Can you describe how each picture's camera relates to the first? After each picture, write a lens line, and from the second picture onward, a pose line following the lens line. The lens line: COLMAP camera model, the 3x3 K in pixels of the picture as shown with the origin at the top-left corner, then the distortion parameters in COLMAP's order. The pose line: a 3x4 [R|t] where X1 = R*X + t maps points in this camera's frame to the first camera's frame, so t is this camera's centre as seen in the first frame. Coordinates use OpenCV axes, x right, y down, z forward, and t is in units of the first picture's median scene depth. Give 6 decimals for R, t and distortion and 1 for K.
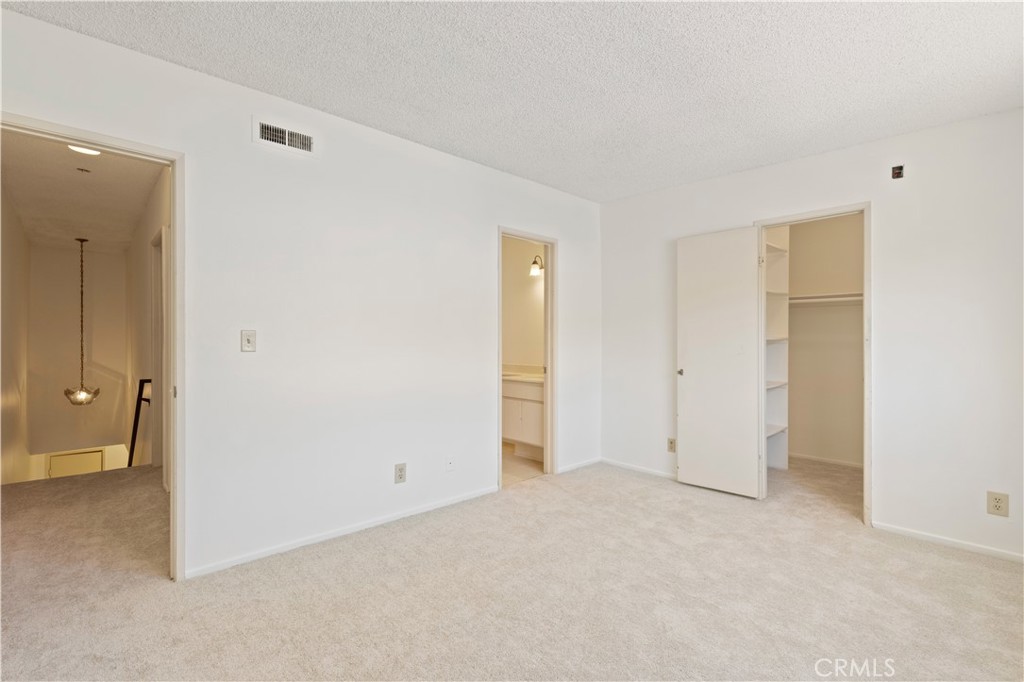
lens RADIAL K [[465.1, 0, 511.8], [0, 465.1, 342.4], [0, 0, 1]] dist [-0.001549, 0.000509]
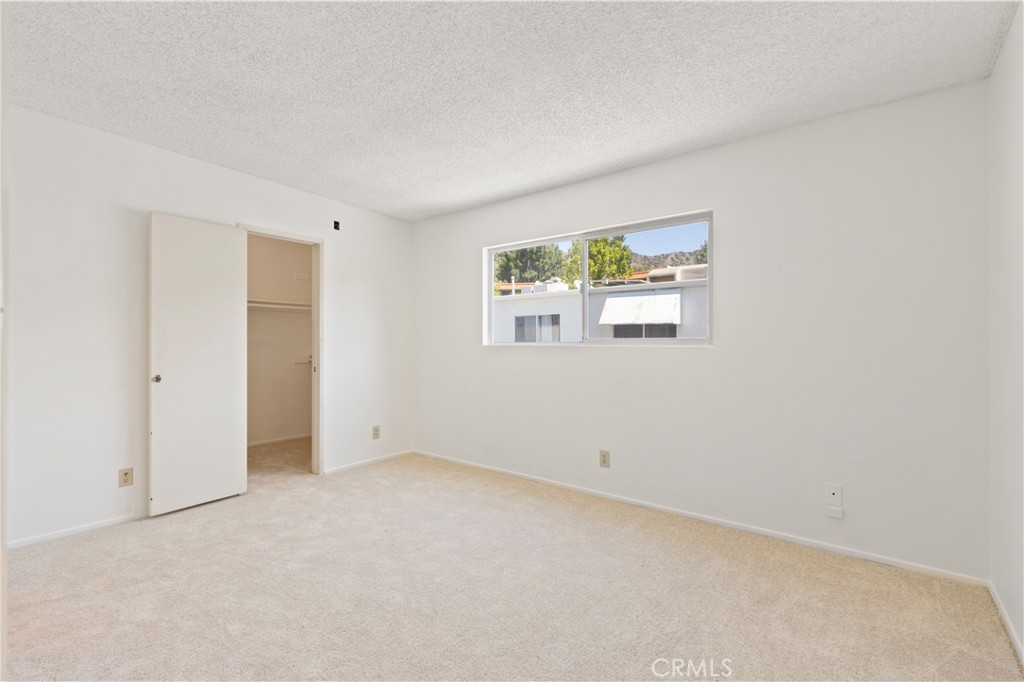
lens RADIAL K [[465.1, 0, 506.4], [0, 465.1, 339.3], [0, 0, 1]] dist [-0.001549, 0.000509]
pose [[-0.158090, -0.000960, 0.987424, -0.526852], [-0.004004, 0.999992, 0.000331, -0.007478], [-0.987417, -0.003902, -0.158092, 0.528107]]
